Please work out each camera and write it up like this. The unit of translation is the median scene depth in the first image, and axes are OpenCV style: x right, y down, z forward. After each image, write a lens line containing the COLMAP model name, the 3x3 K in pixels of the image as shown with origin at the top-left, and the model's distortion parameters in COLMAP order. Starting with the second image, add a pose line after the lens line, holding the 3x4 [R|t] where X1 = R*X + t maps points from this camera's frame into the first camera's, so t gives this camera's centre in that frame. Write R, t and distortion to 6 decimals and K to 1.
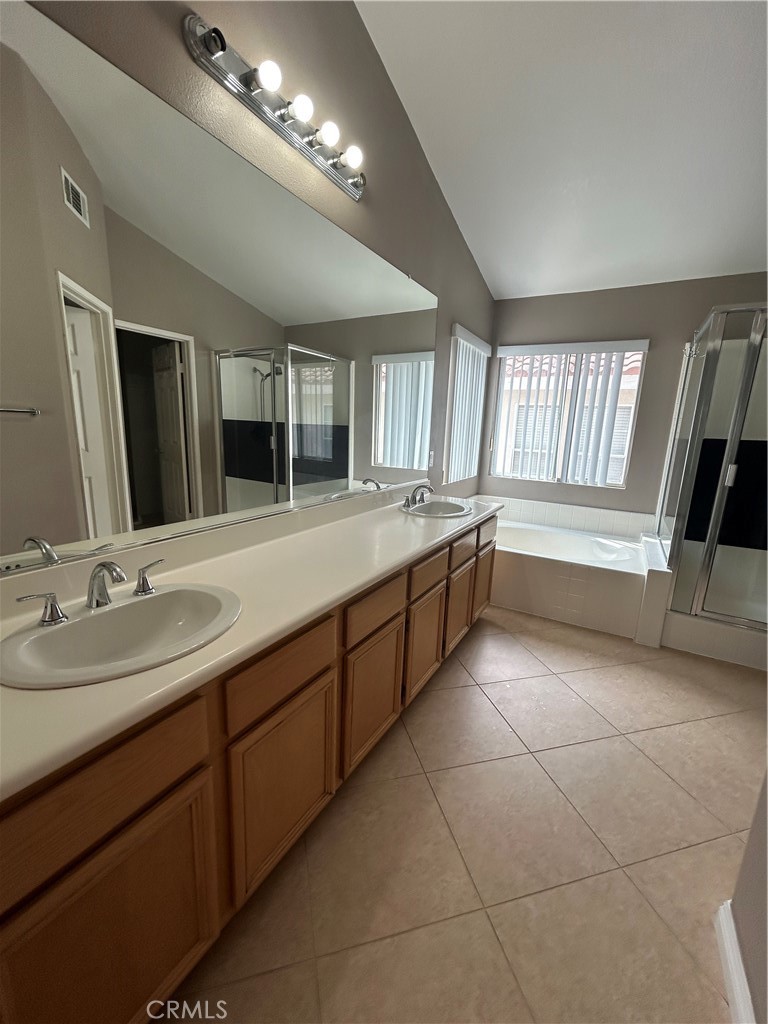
lens RADIAL K [[416.6, 0, 384.8], [0, 416.6, 511.6], [0, 0, 1]] dist [-0.004199, 0.003948]
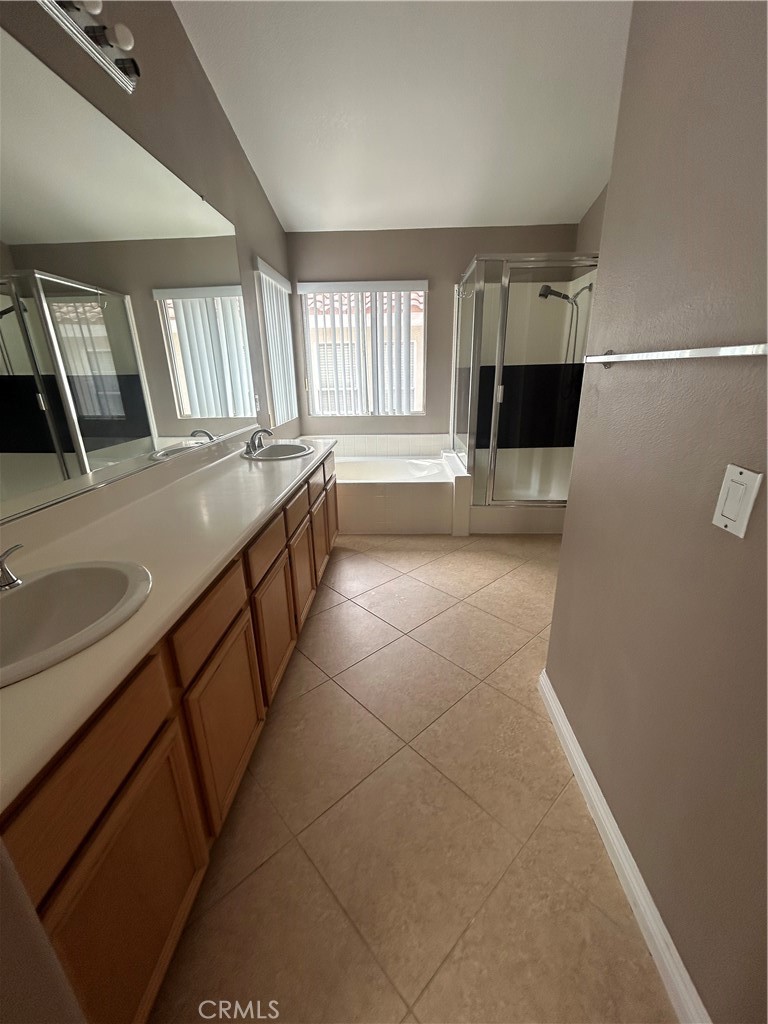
lens RADIAL K [[415.6, 0, 384.9], [0, 415.6, 512.0], [0, 0, 1]] dist [0.001405, 0.000054]
pose [[0.885867, -0.200216, 0.418513, -0.076019], [0.144280, 0.976246, 0.161637, 0.007677], [-0.440934, -0.082805, 0.893712, -0.024721]]
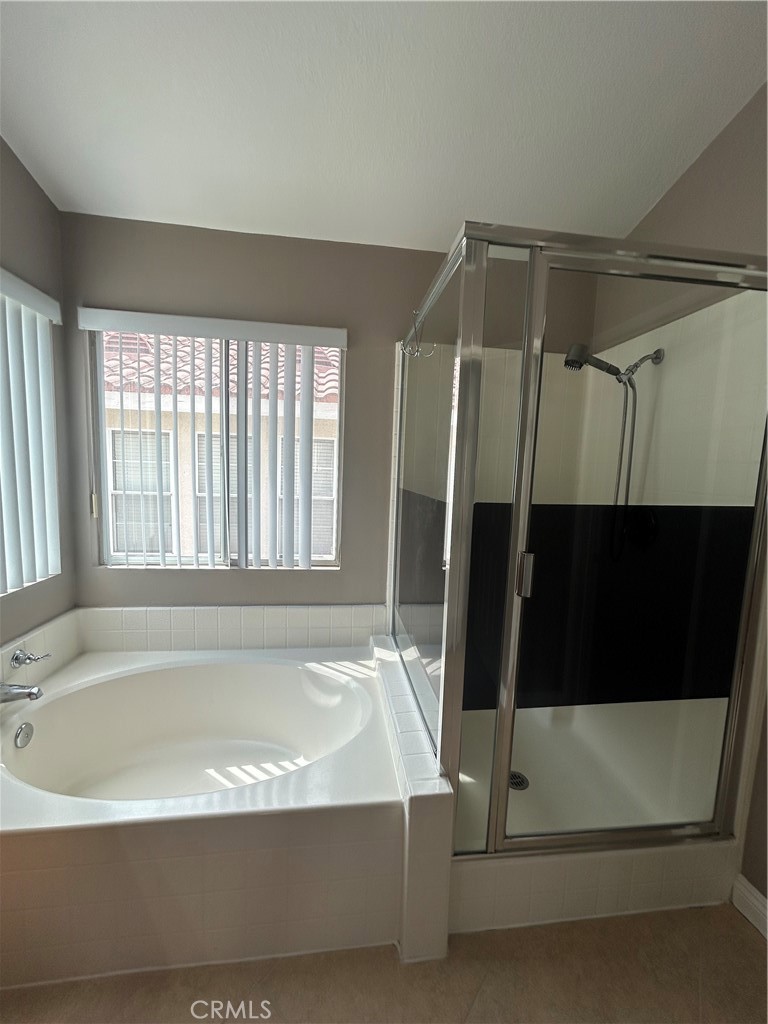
lens RADIAL K [[415.6, 0, 384.9], [0, 415.6, 512.0], [0, 0, 1]] dist [0.001405, 0.000054]
pose [[0.800388, -0.072285, 0.595108, 0.289864], [0.117313, 0.992397, -0.037239, -0.114661], [-0.587892, 0.099619, 0.802782, 0.491463]]
